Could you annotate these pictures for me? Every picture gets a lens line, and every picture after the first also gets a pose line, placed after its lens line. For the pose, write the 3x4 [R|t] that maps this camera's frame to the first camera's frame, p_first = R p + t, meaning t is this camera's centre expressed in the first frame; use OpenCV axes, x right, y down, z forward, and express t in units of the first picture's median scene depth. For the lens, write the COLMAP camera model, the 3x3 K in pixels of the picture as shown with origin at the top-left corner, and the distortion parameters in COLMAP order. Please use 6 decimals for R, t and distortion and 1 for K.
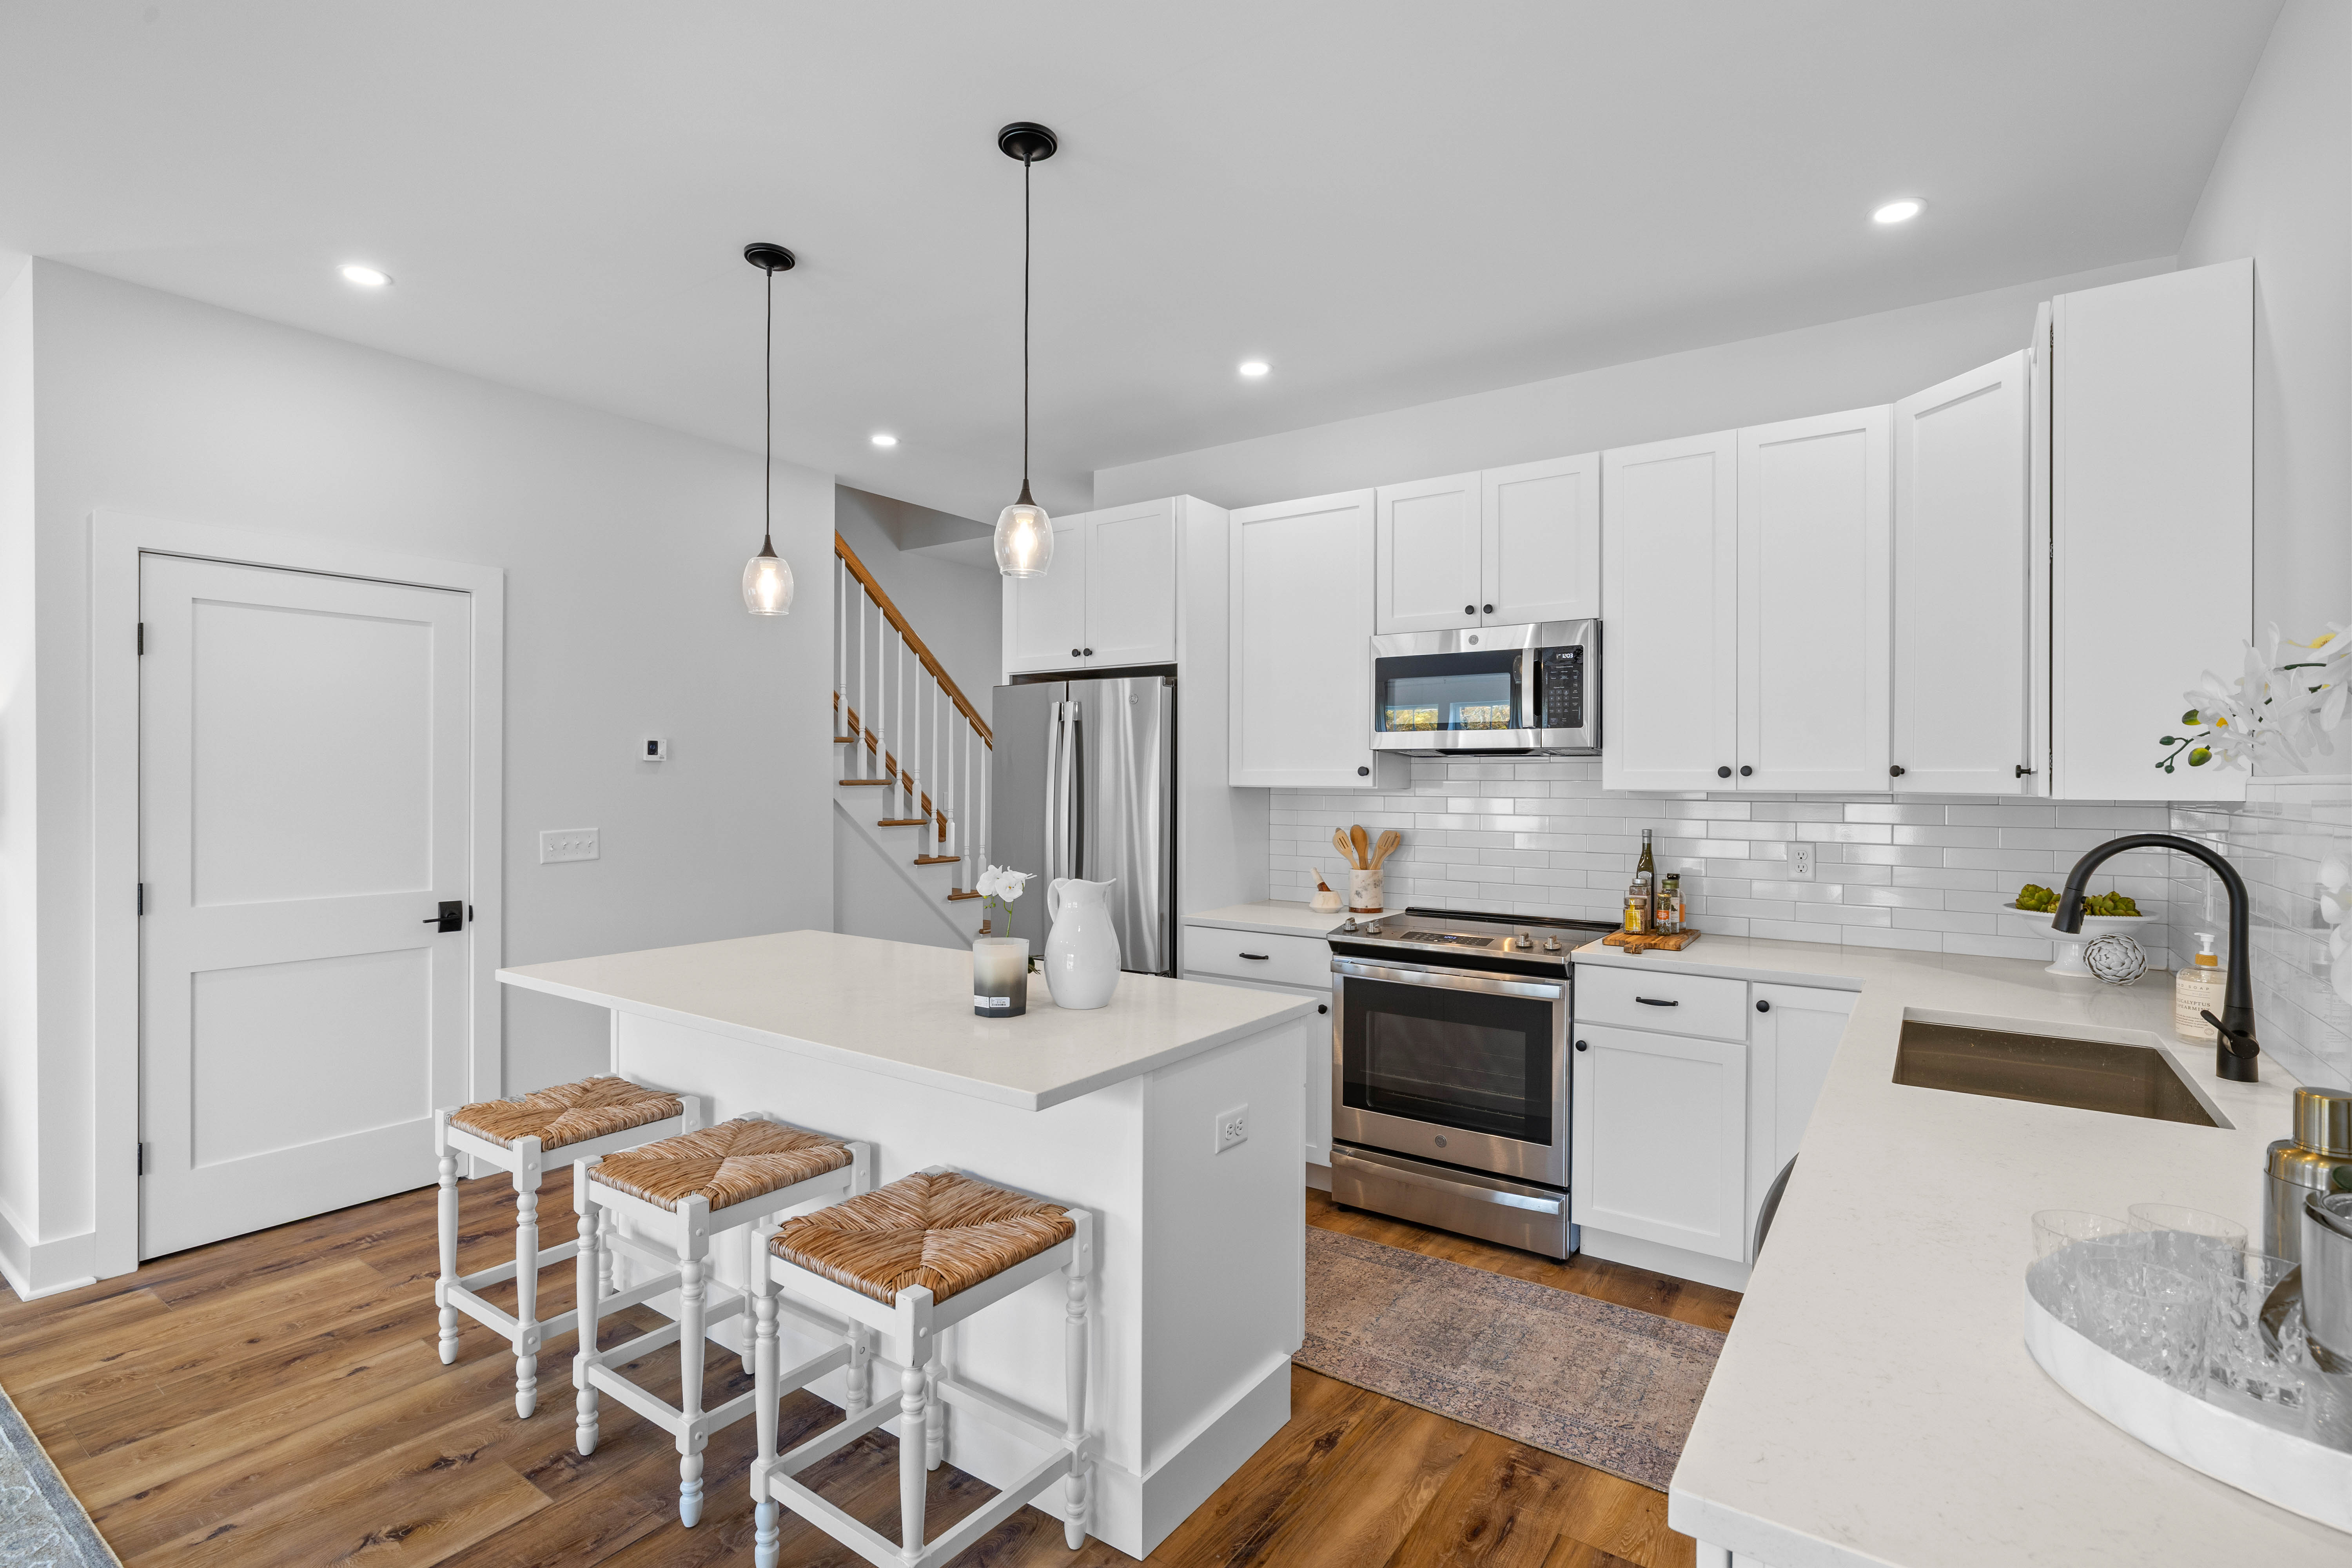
lens RADIAL K [[1105.1, 0, 1169.5], [0, 1105.1, 779.6], [0, 0, 1]] dist [-0.009470, 0.003156]
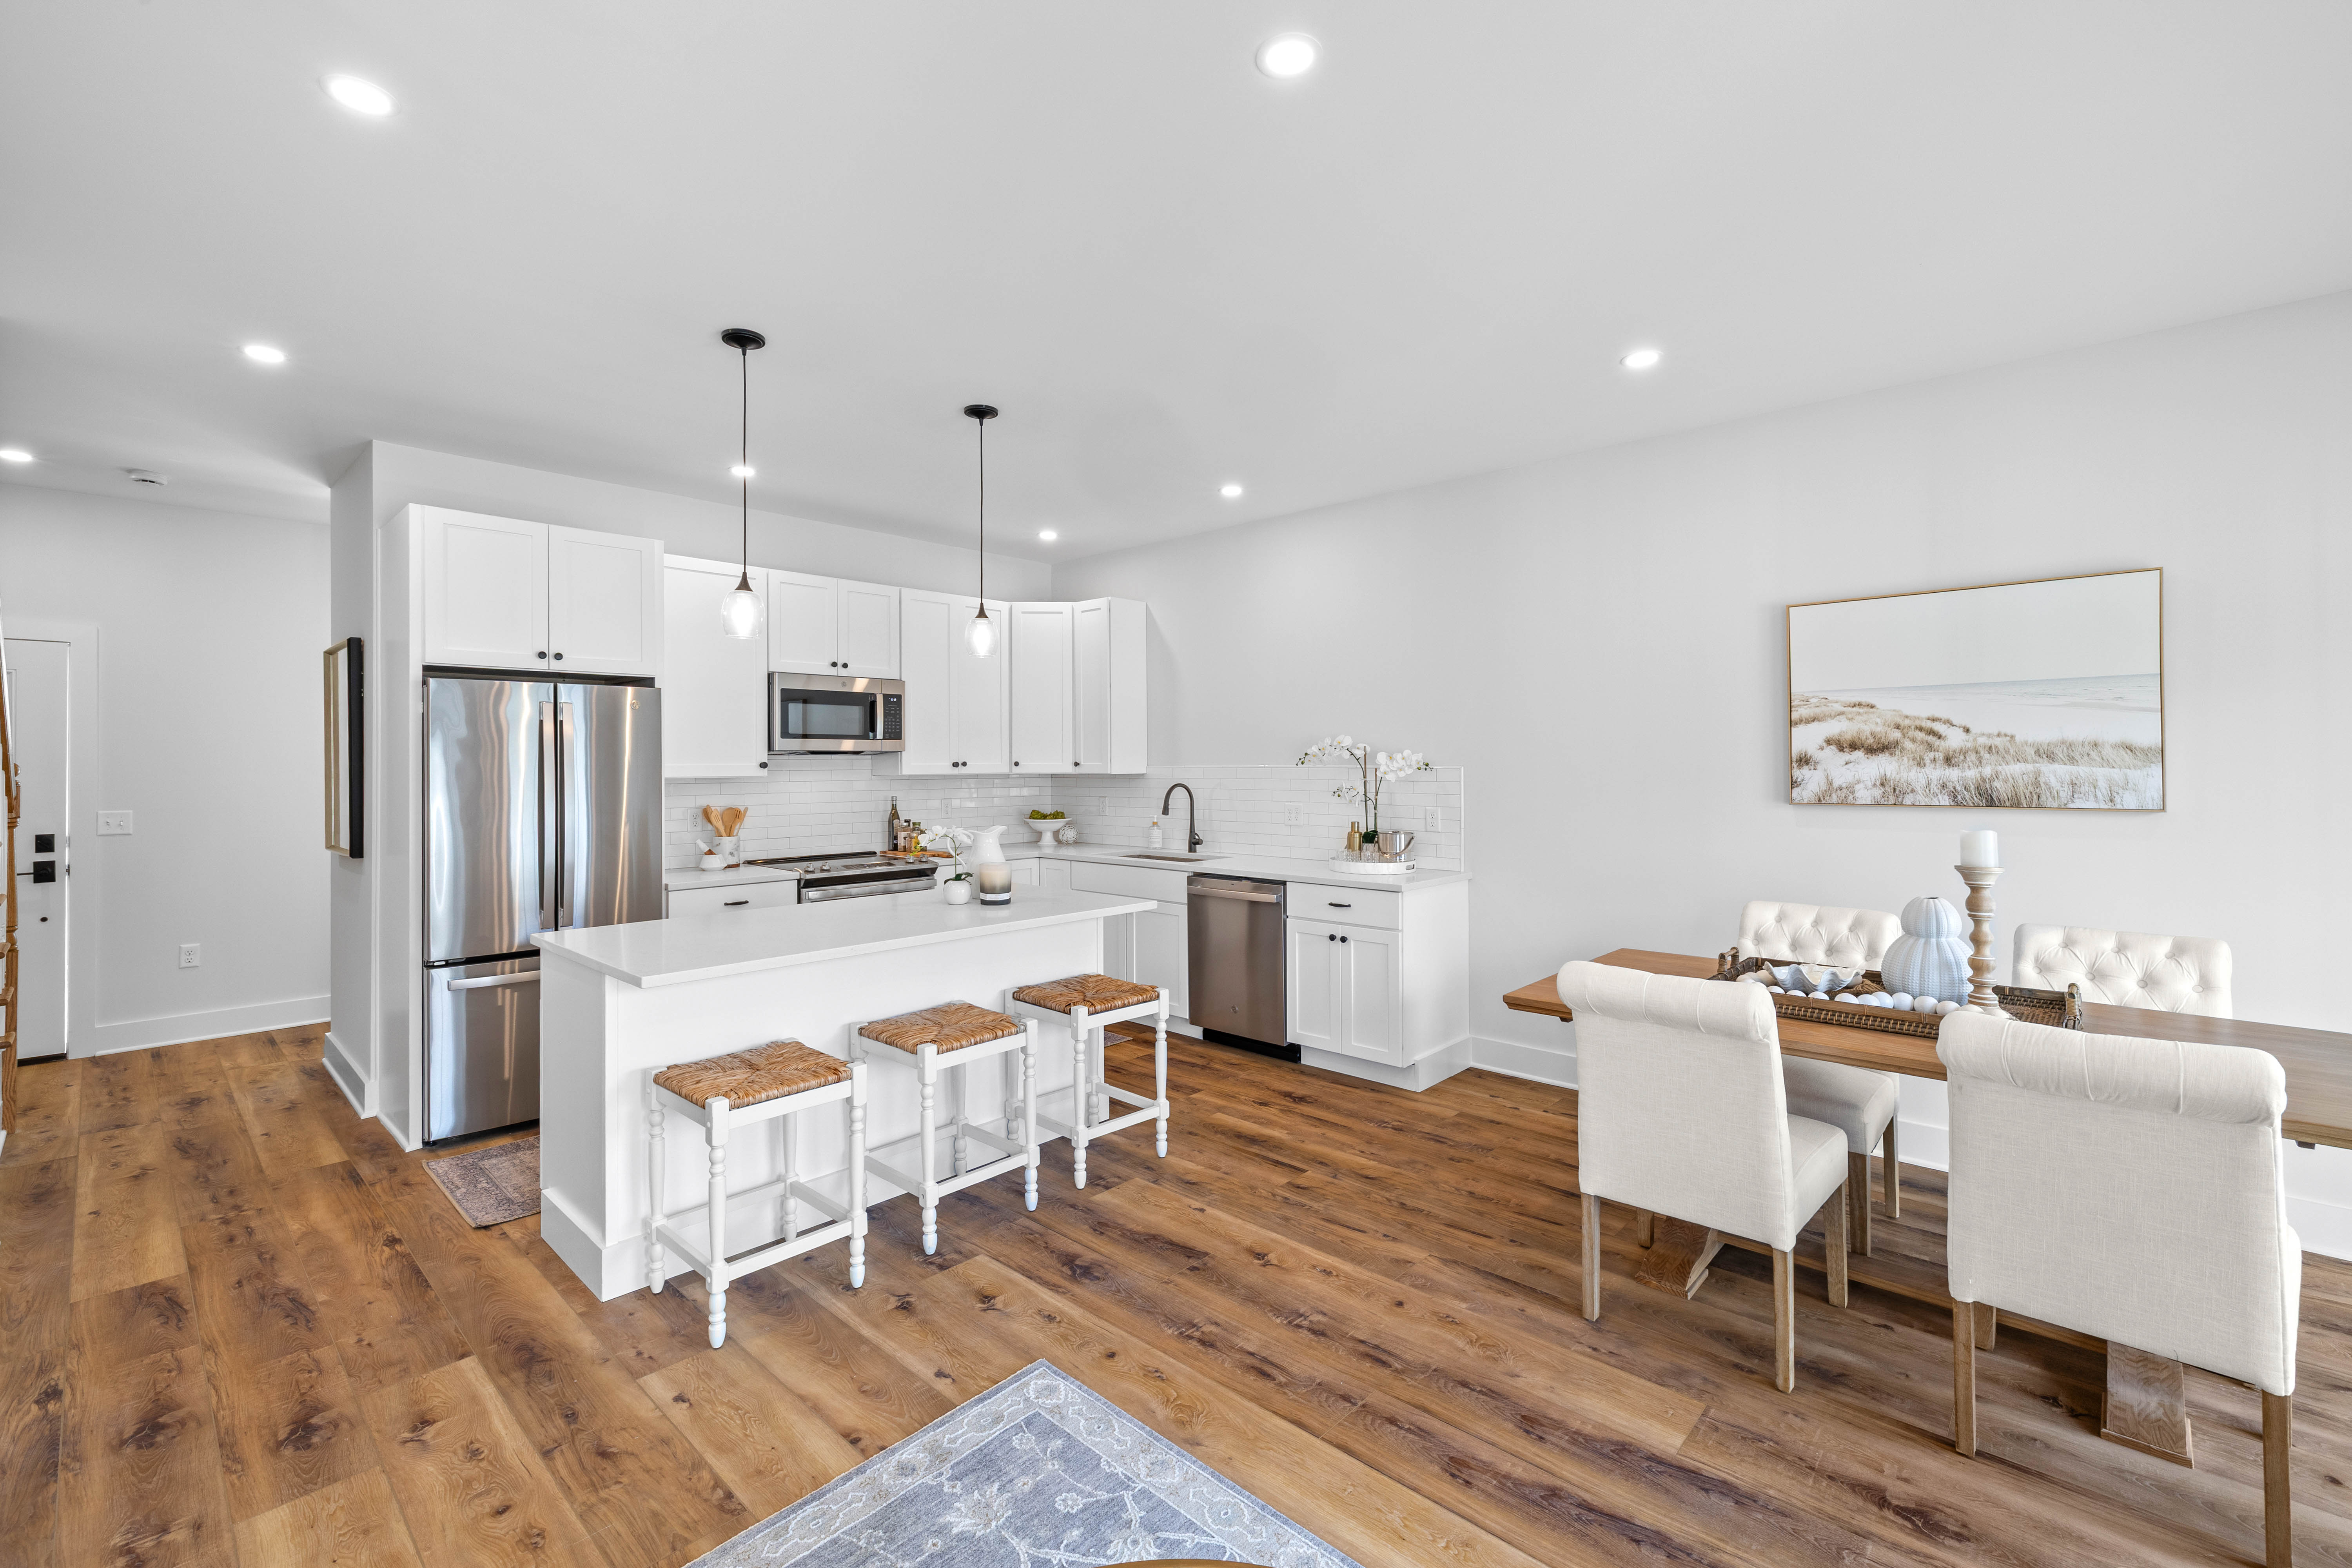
lens RADIAL K [[997.7, 0, 1163.5], [0, 997.7, 754.0], [0, 0, 1]] dist [0.000992, 0.000769]
pose [[0.140846, 0.002868, 0.990027, -1.264190], [0.006674, 0.999970, -0.003846, -0.016811], [-0.990009, 0.007149, 0.140823, 0.370978]]
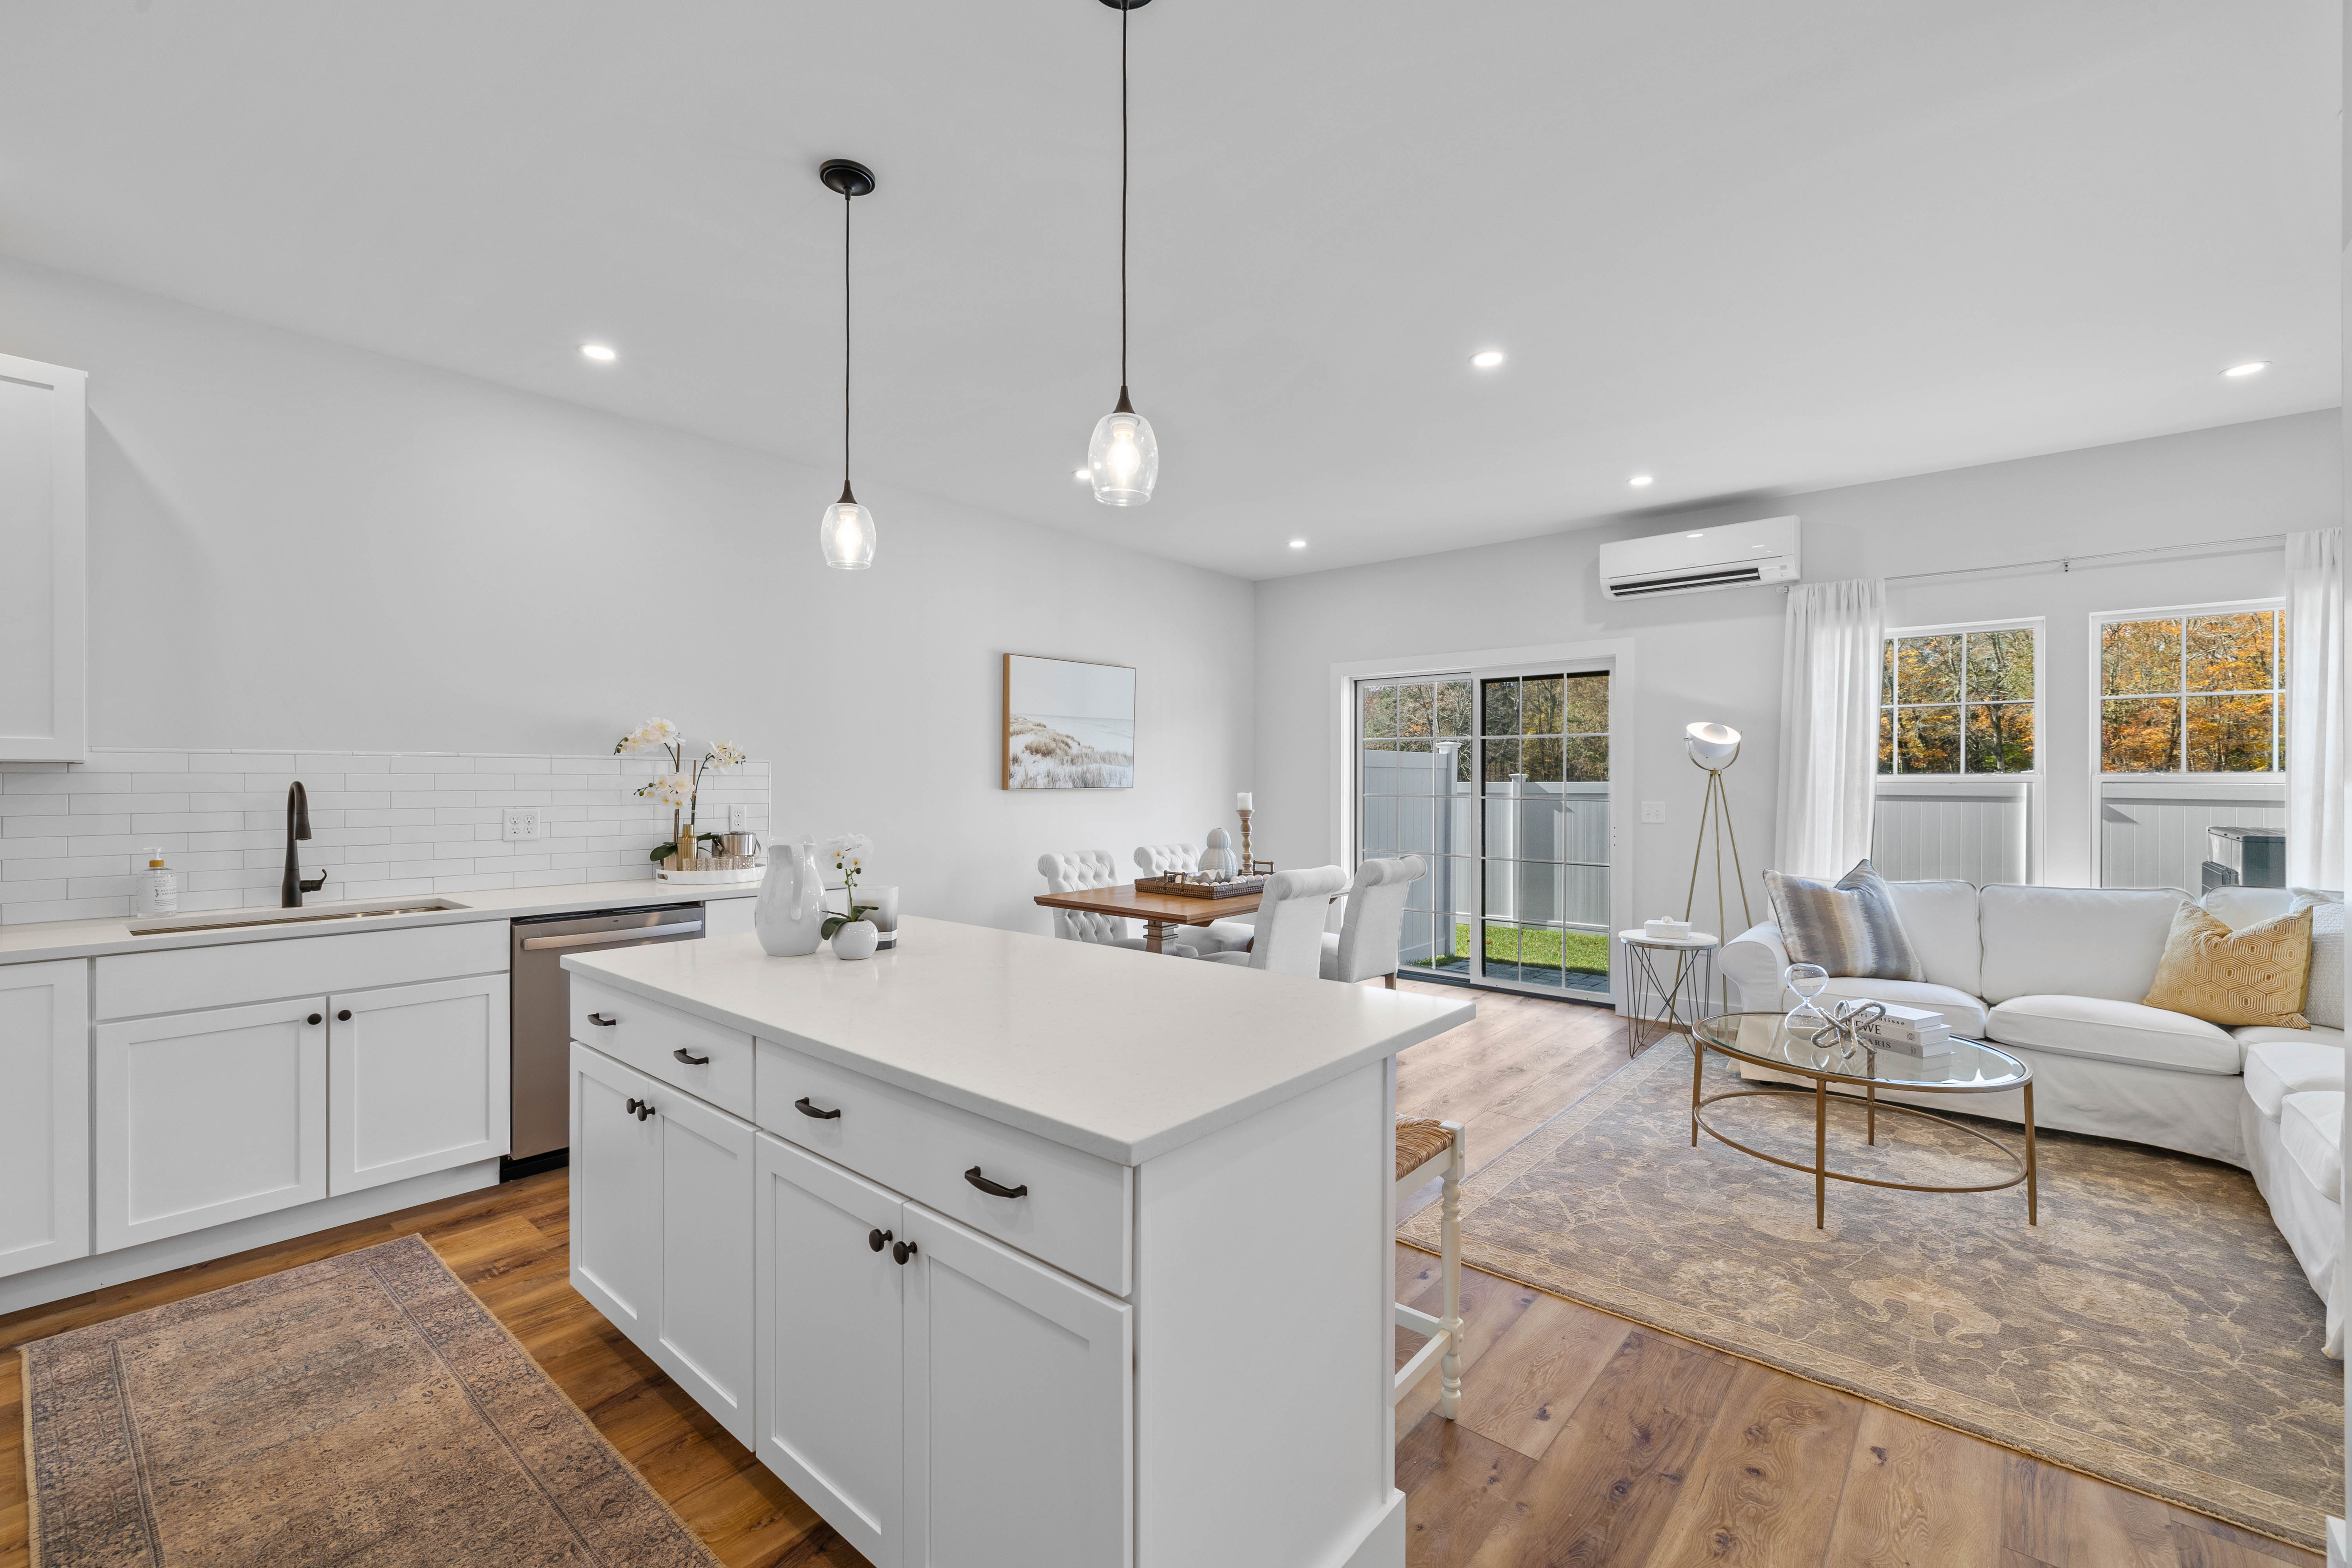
lens RADIAL K [[997.7, 0, 1159.0], [0, 997.7, 782.4], [0, 0, 1]] dist [0.000992, 0.000769]
pose [[-0.994887, -0.006469, 0.100791, -0.415336], [-0.005977, 0.999969, 0.005181, 0.020327], [-0.100822, 0.004552, -0.994894, 1.496478]]
